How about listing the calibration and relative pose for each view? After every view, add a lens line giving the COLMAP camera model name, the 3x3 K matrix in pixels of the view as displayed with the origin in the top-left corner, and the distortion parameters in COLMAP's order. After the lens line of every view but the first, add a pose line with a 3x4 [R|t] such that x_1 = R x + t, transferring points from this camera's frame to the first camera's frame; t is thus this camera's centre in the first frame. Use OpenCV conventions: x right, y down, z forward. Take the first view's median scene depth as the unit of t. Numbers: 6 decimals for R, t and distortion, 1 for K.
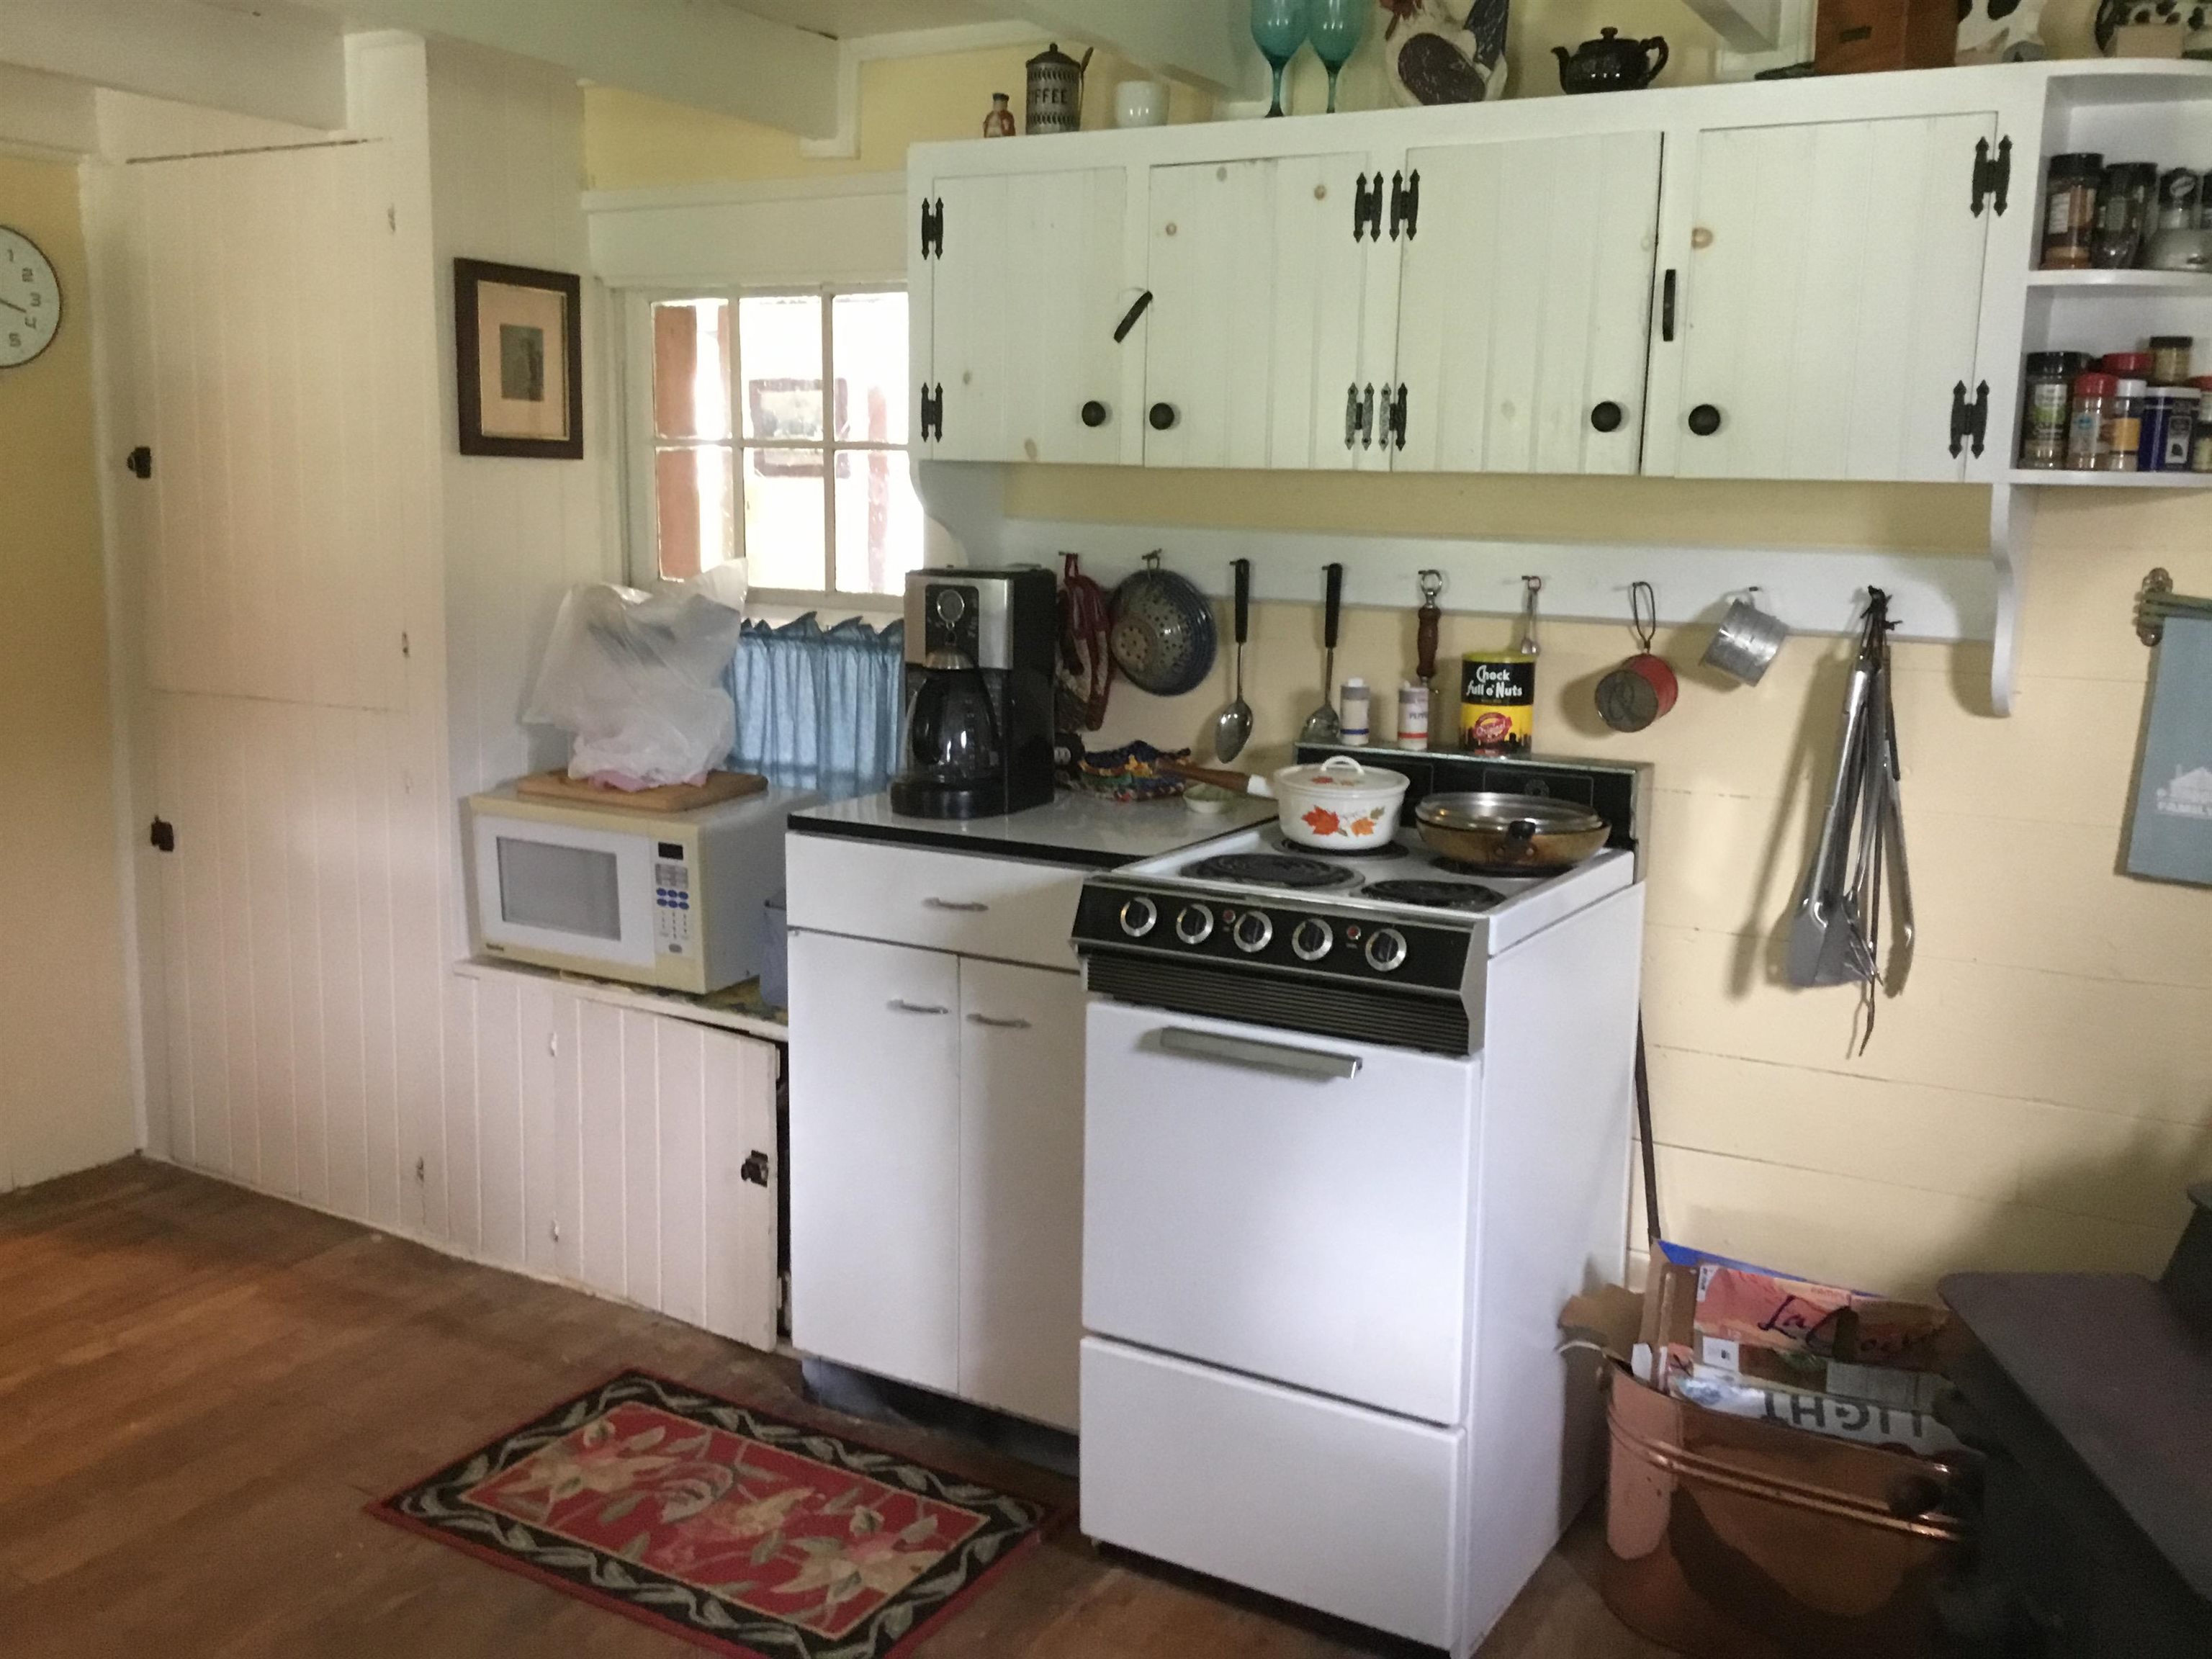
lens RADIAL K [[2031.7, 0, 1112.4], [0, 2031.7, 821.4], [0, 0, 1]] dist [0.111568, -0.226344]
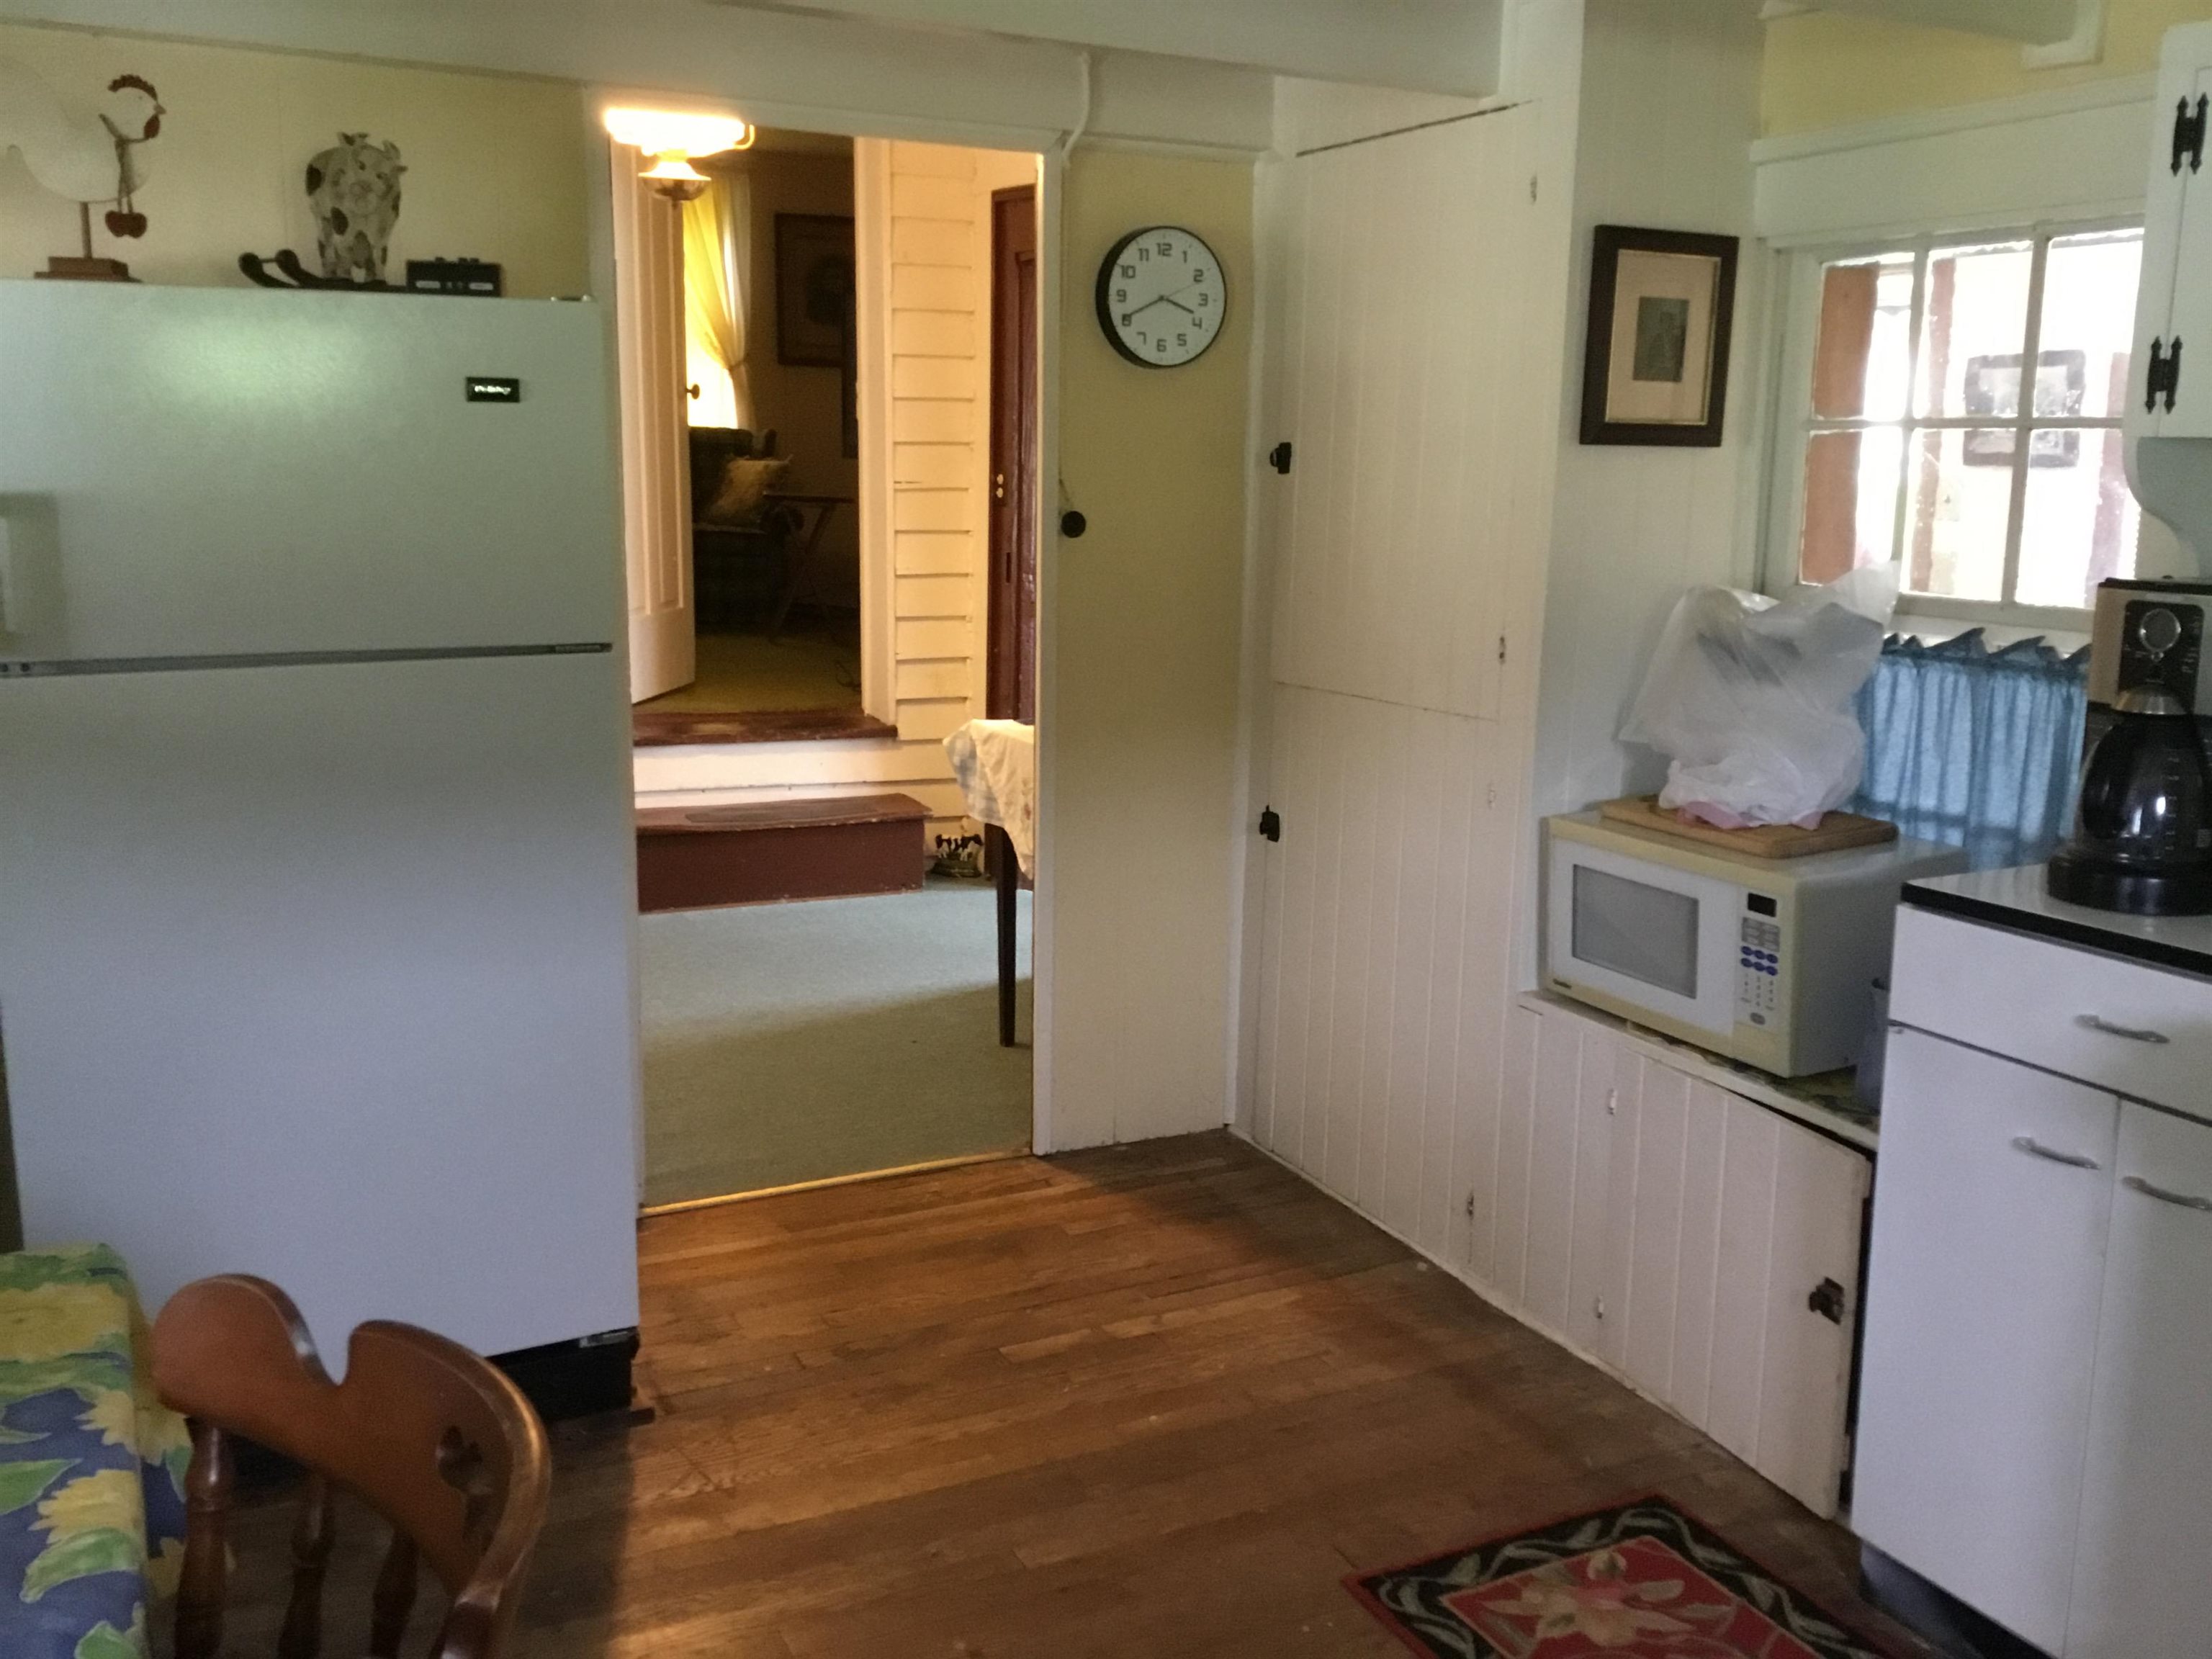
lens RADIAL K [[1990.2, 0, 1093.6], [0, 1990.2, 822.4], [0, 0, 1]] dist [0.113958, -0.203026]
pose [[0.832110, 0.093066, -0.546746, 0.006305], [-0.090356, 0.995398, 0.031920, -0.020252], [0.547200, 0.022841, 0.836690, 0.139994]]
